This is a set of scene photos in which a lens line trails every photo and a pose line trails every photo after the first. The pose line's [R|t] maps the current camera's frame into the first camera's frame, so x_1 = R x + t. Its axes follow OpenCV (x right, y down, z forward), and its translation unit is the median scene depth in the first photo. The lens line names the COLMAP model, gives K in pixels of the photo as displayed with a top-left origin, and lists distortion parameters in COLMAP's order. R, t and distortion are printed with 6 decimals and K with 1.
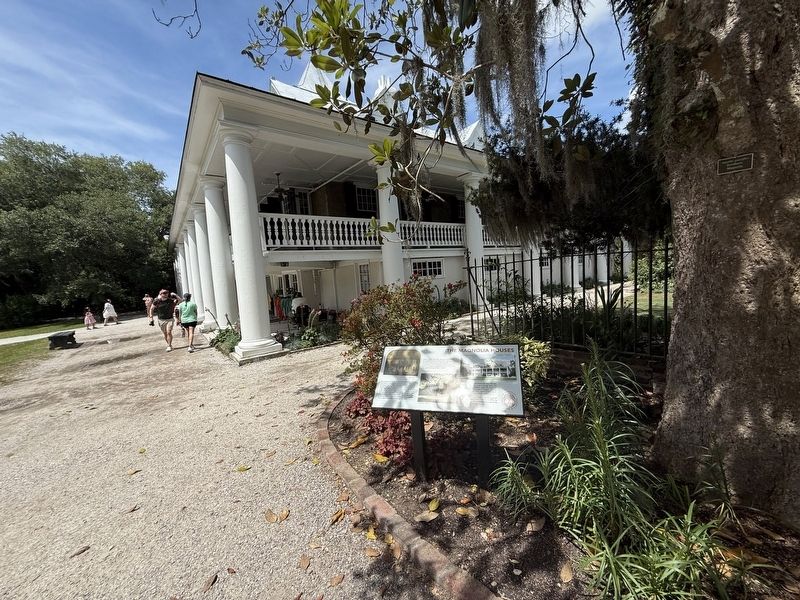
lens RADIAL K [[321.6, 0, 400.0], [0, 321.6, 300.0], [0, 0, 1]] dist [-0.000026, -0.000002]
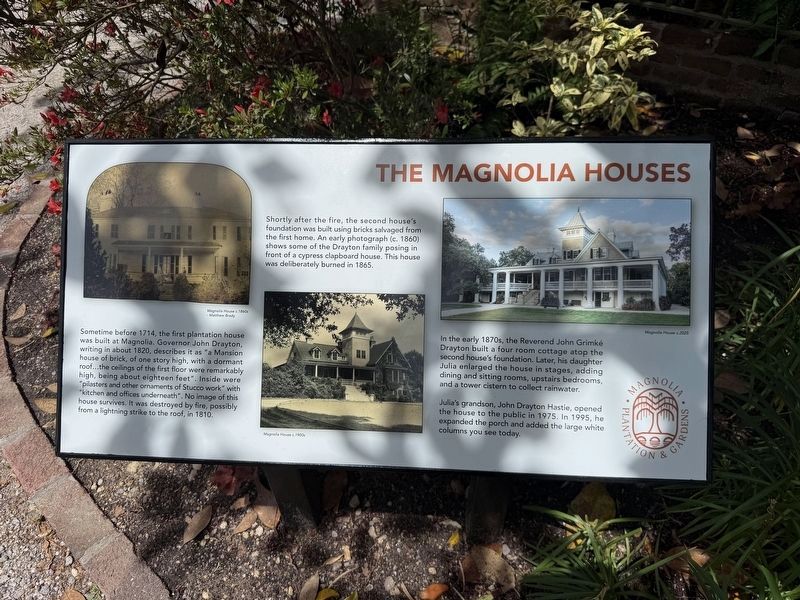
lens RADIAL K [[565.6, 0, 400.0], [0, 565.6, 300.0], [0, 0, 1]] dist [0.001664, -0.000090]
pose [[0.967130, -0.135495, 0.215175, 0.072891], [-0.031891, 0.774895, 0.631285, -0.007916], [-0.252274, -0.617396, 0.745104, 0.685317]]
